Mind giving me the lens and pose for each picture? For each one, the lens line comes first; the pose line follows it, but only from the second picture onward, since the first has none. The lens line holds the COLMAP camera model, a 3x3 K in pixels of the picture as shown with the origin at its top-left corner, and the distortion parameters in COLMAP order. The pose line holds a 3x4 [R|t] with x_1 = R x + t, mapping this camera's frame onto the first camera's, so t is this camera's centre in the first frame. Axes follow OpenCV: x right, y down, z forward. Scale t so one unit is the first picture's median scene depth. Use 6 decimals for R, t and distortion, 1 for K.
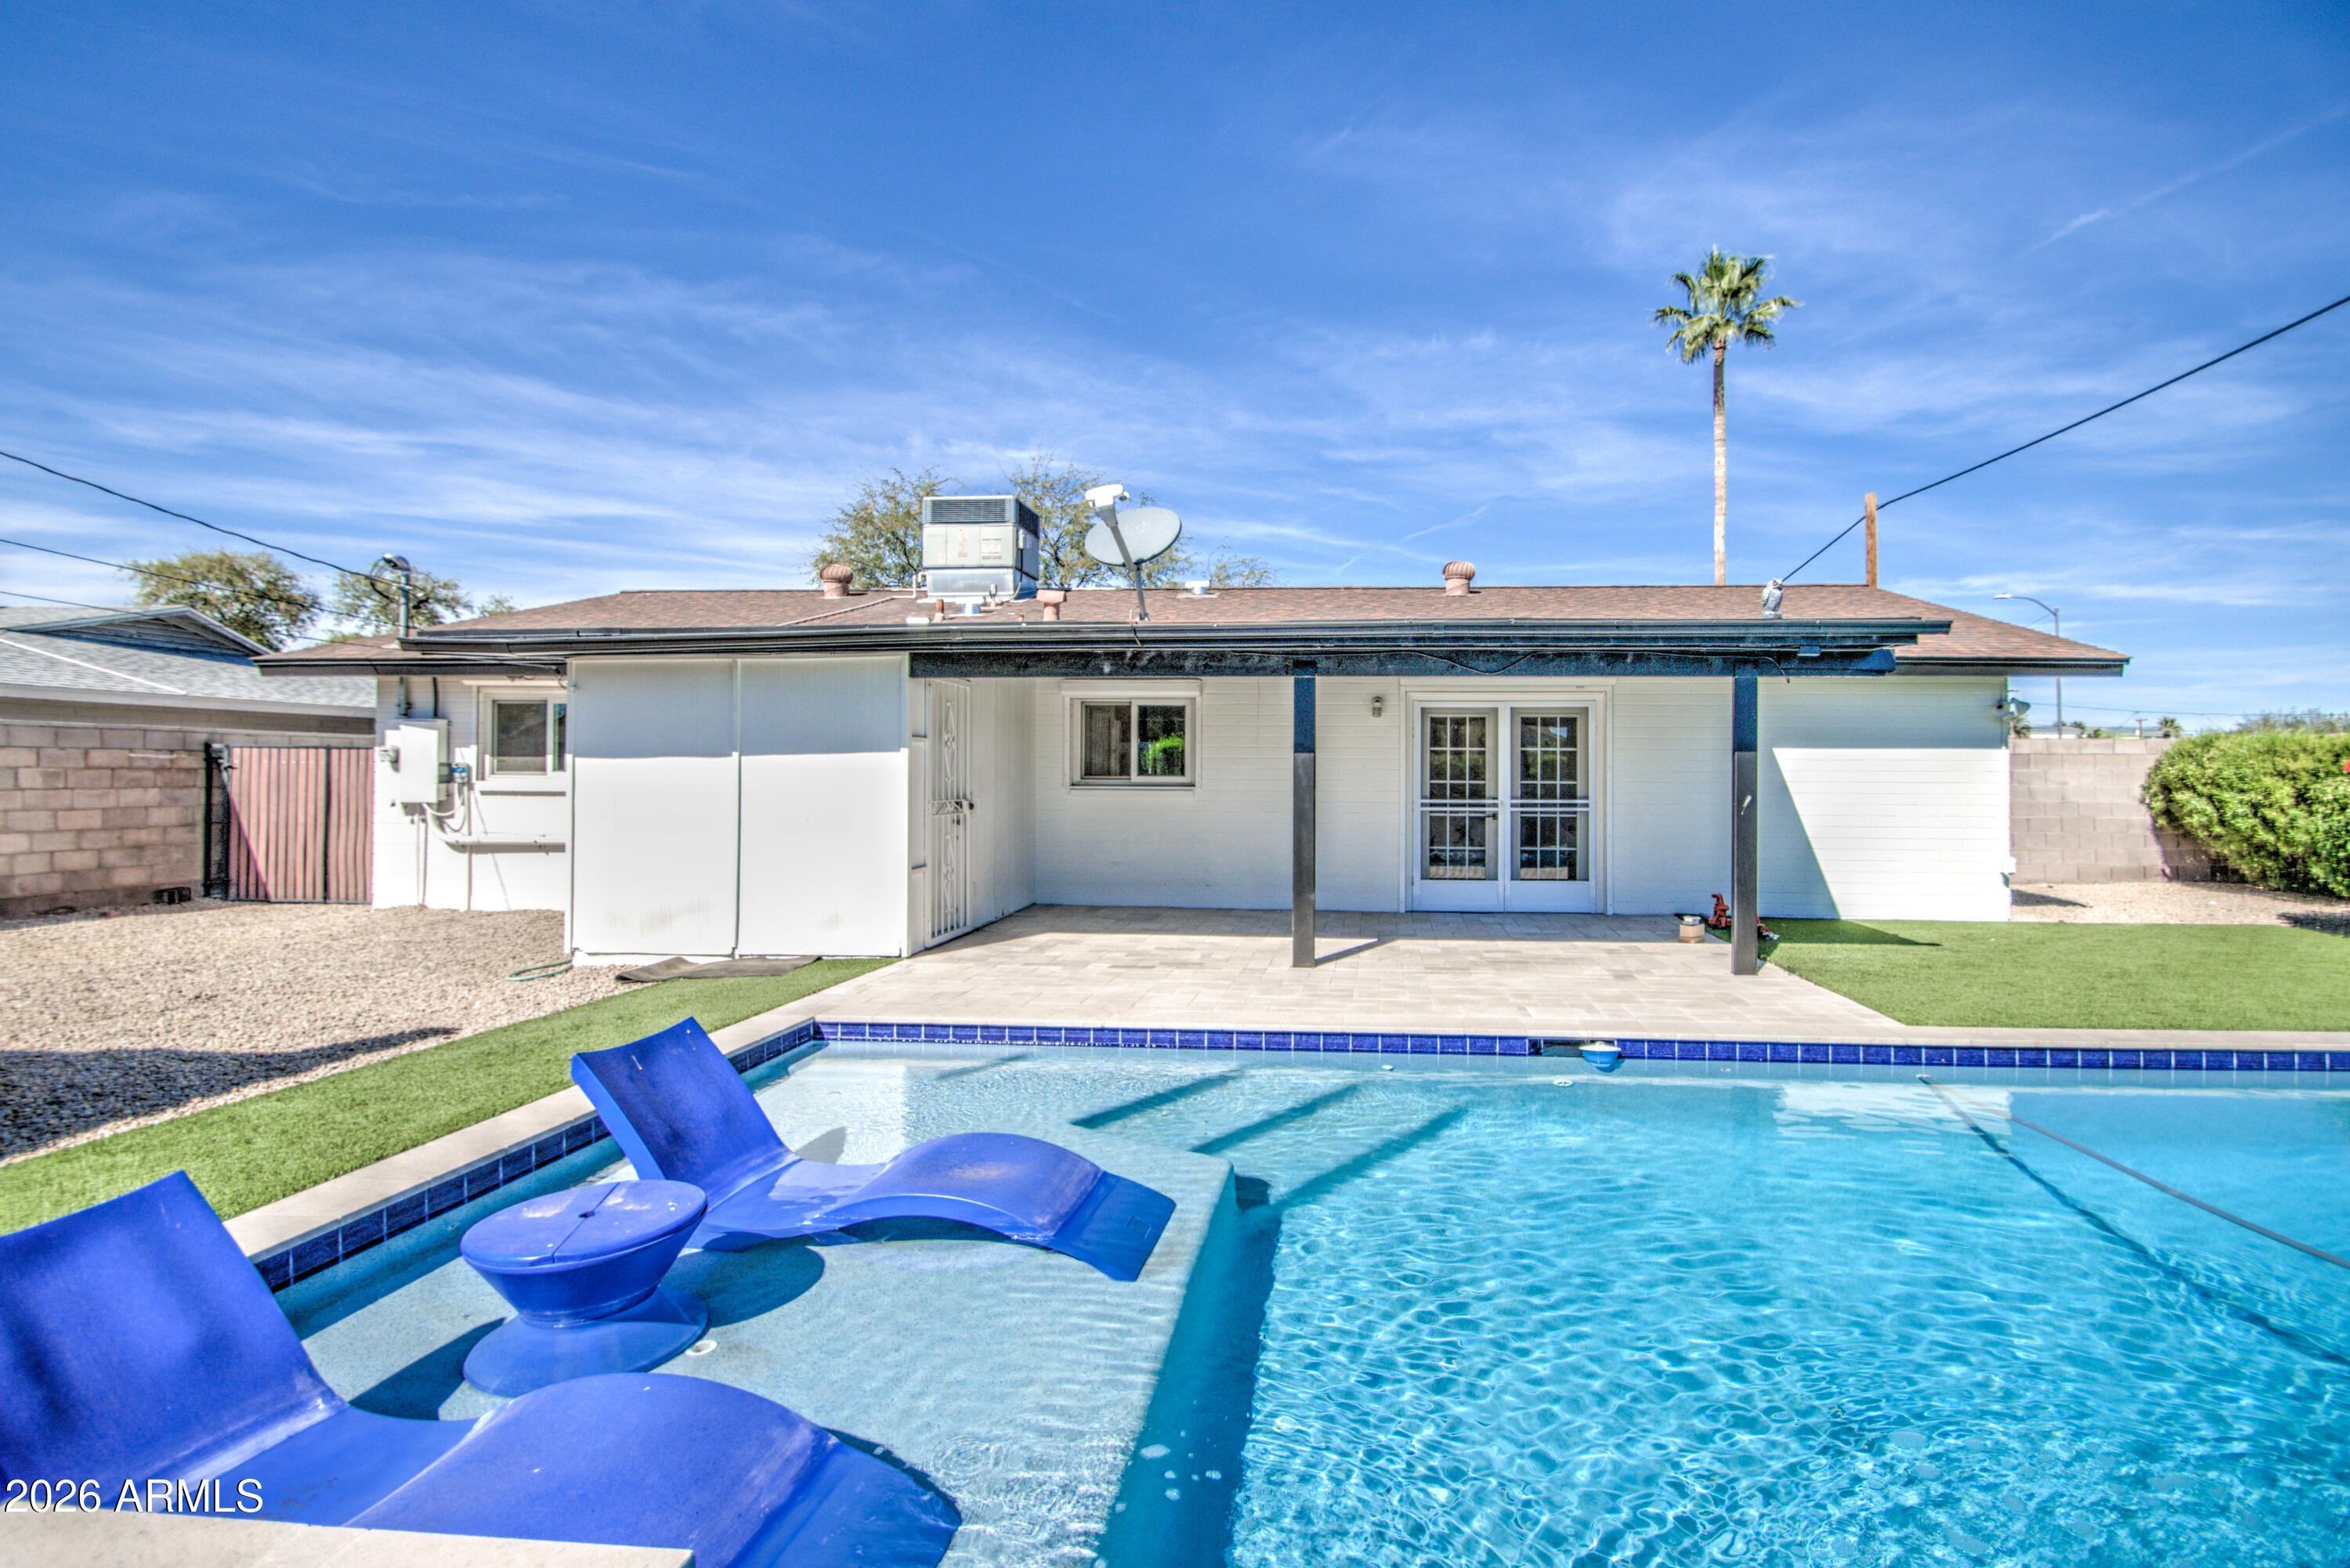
lens RADIAL K [[1084.6, 0, 1246.9], [0, 1084.6, 751.0], [0, 0, 1]] dist [0.015184, -0.013657]
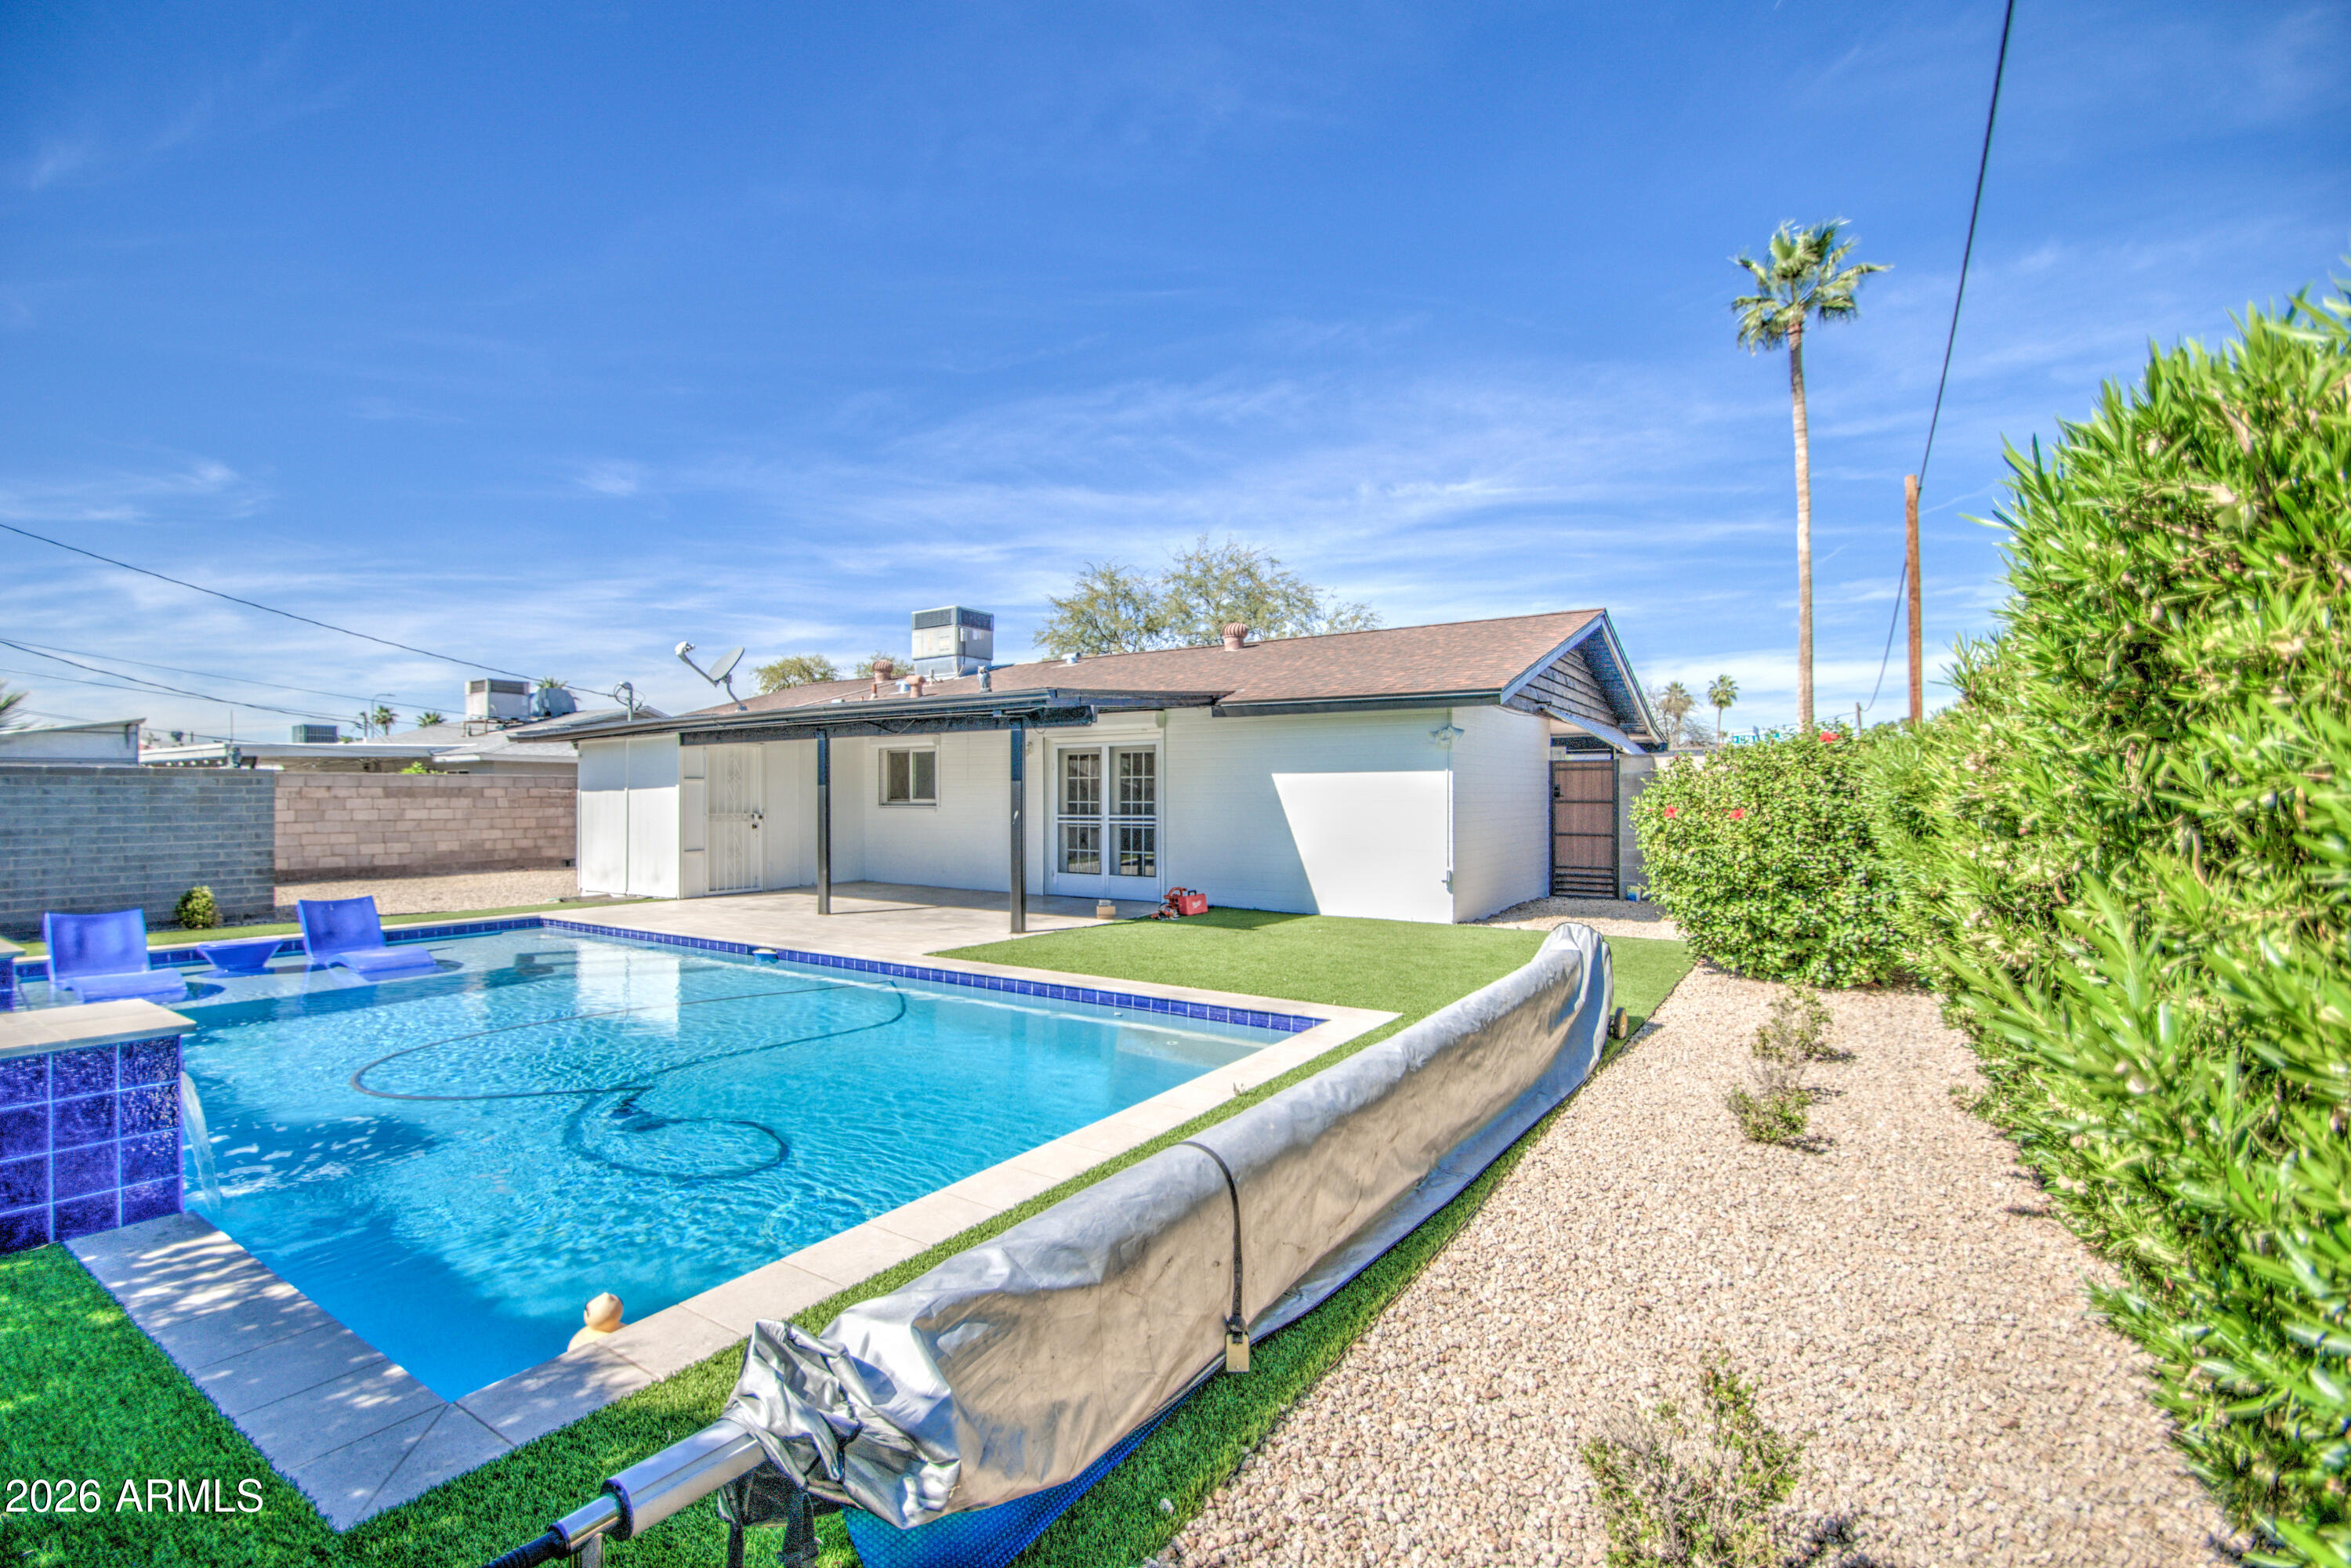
lens RADIAL K [[1043.3, 0, 1175.5], [0, 1043.3, 784.0], [0, 0, 1]] dist [0.013913, -0.012784]
pose [[0.869033, -0.014052, -0.494555, 0.933412], [0.018531, 0.999820, 0.004154, 0.002605], [0.494408, -0.012775, 0.869136, -0.078086]]
